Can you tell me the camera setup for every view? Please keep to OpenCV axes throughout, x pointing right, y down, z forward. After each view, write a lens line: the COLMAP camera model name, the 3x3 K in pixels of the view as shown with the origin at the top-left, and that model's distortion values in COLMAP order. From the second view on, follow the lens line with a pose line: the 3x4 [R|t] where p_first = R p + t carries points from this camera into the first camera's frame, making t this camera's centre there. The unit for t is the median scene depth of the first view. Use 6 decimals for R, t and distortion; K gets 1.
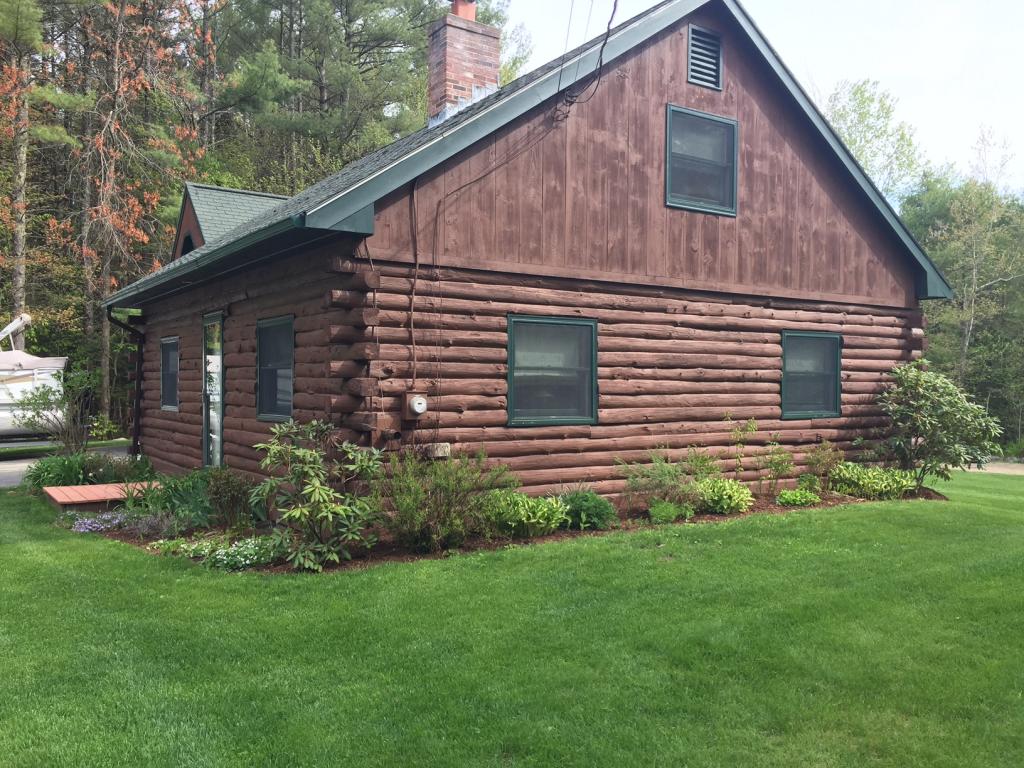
lens RADIAL K [[864.7, 0, 512.8], [0, 864.7, 389.4], [0, 0, 1]] dist [-0.001430, -0.005646]
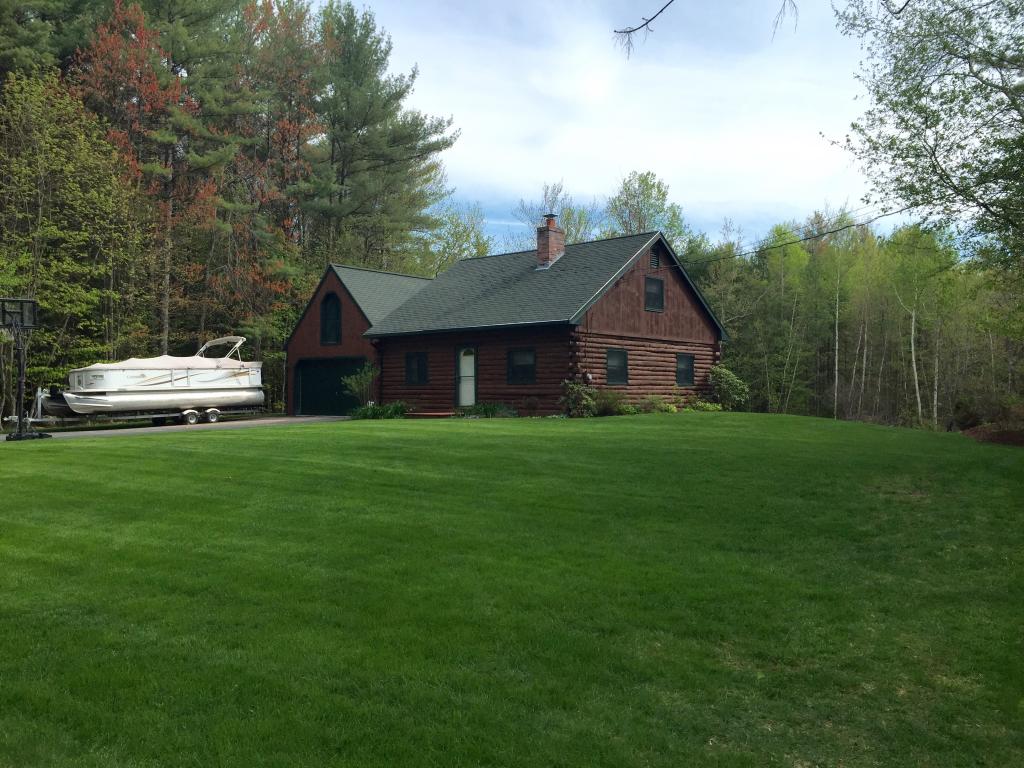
lens RADIAL K [[864.7, 0, 512.8], [0, 864.7, 389.4], [0, 0, 1]] dist [-0.001430, -0.005646]
pose [[0.963928, -0.002621, 0.266152, -0.956782], [0.005519, 0.999933, -0.010142, 0.074294], [-0.266108, 0.011245, 0.963878, -1.563531]]
